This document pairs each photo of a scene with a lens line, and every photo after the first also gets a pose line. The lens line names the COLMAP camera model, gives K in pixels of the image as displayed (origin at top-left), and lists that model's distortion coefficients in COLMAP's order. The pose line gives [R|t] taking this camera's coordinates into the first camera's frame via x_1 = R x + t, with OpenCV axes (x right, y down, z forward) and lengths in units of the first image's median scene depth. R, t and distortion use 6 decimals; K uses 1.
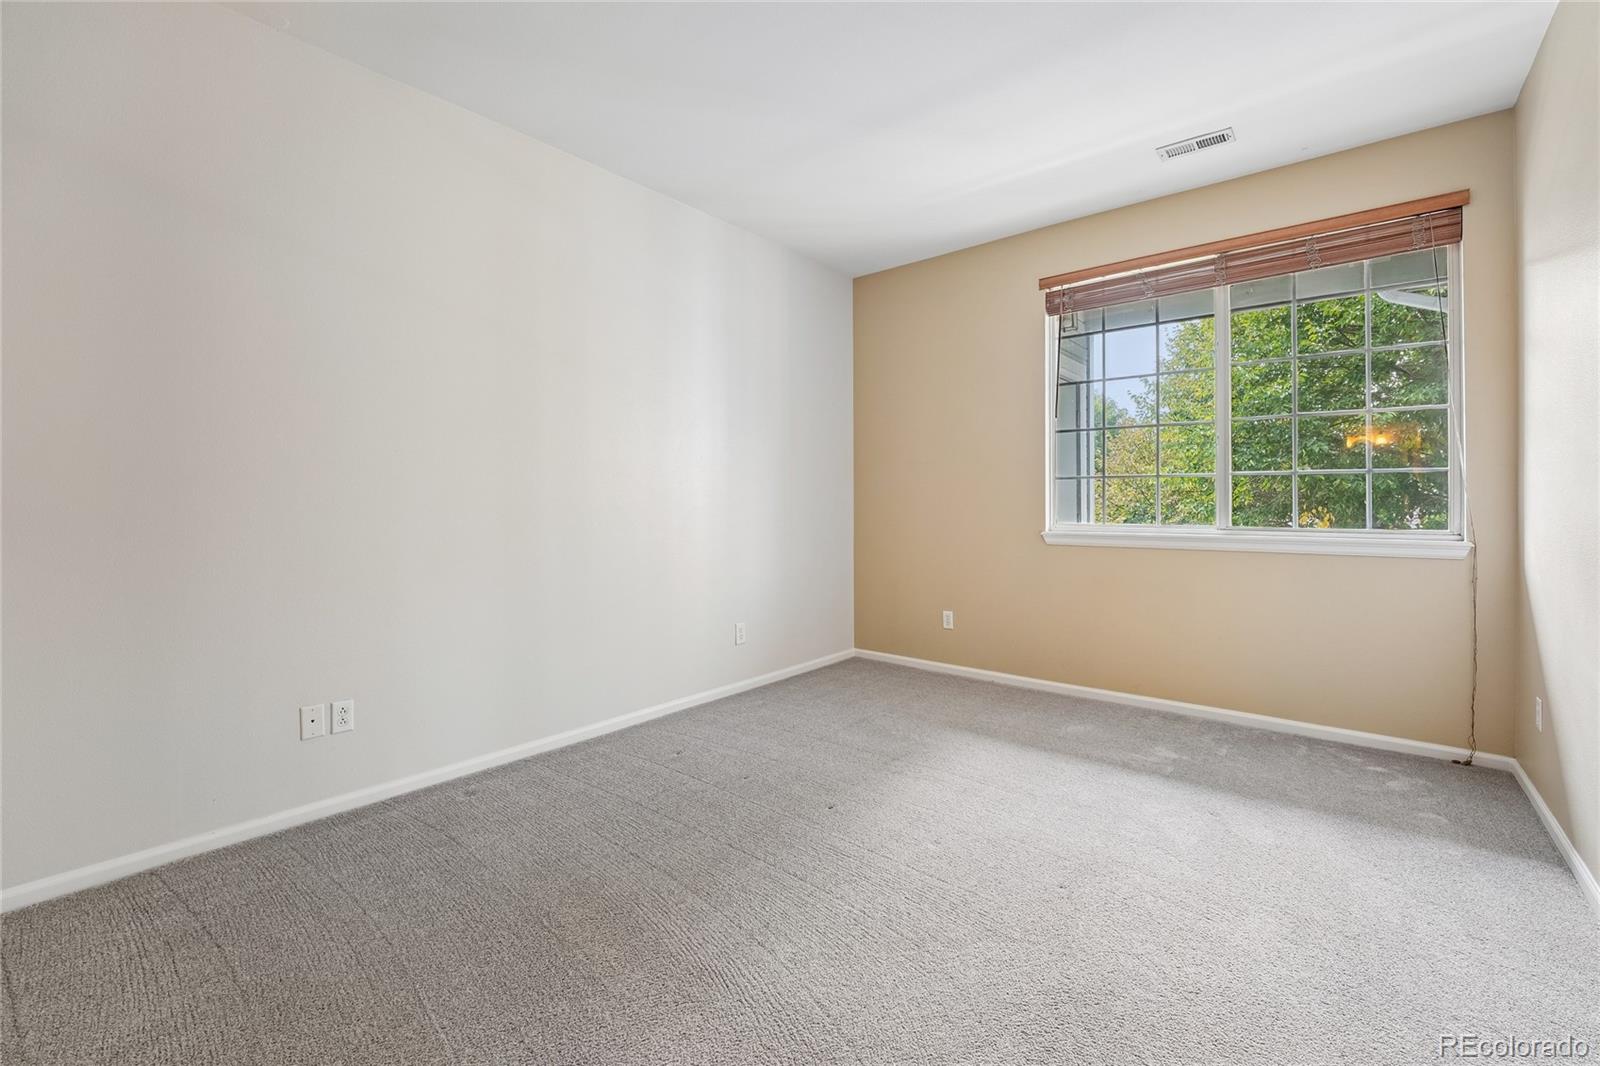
lens RADIAL K [[665.3, 0, 799.2], [0, 665.3, 503.8], [0, 0, 1]] dist [-0.026965, 0.000243]
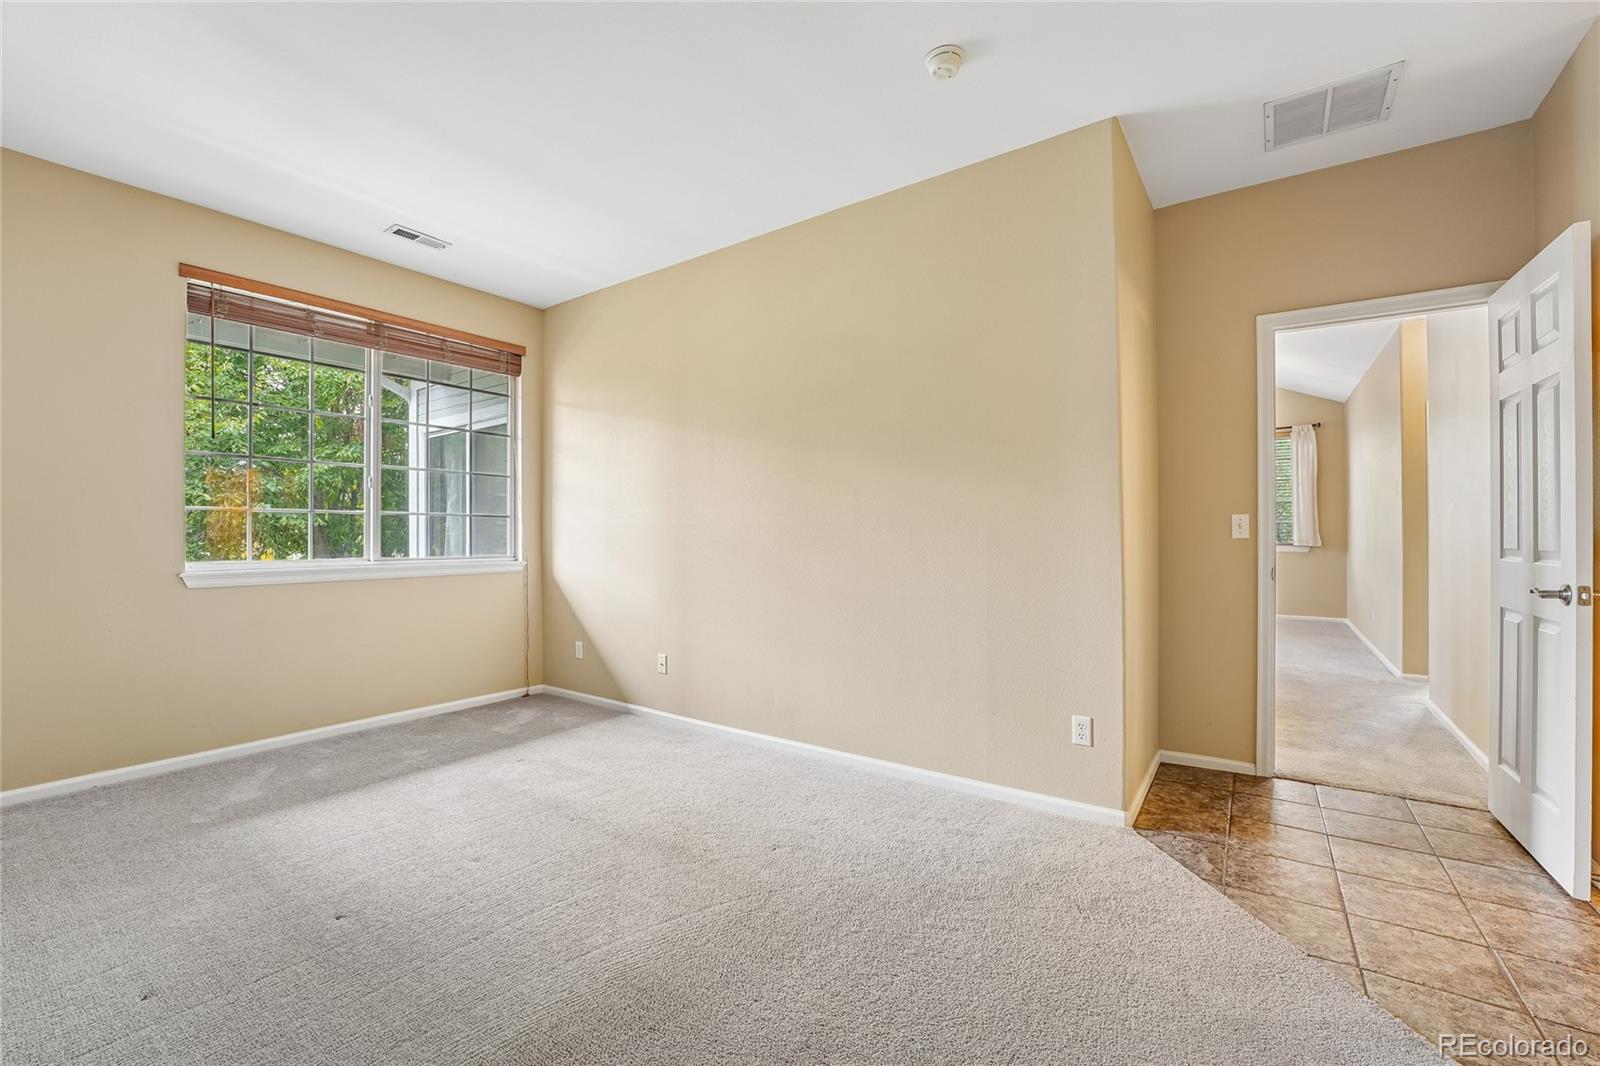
lens RADIAL K [[660.5, 0, 791.2], [0, 660.5, 536.2], [0, 0, 1]] dist [-0.032769, 0.004674]
pose [[-0.077966, 0.001360, 0.996955, -0.632297], [0.004869, 0.999988, -0.000984, 0.000440], [-0.996944, 0.004777, -0.077971, 0.417477]]
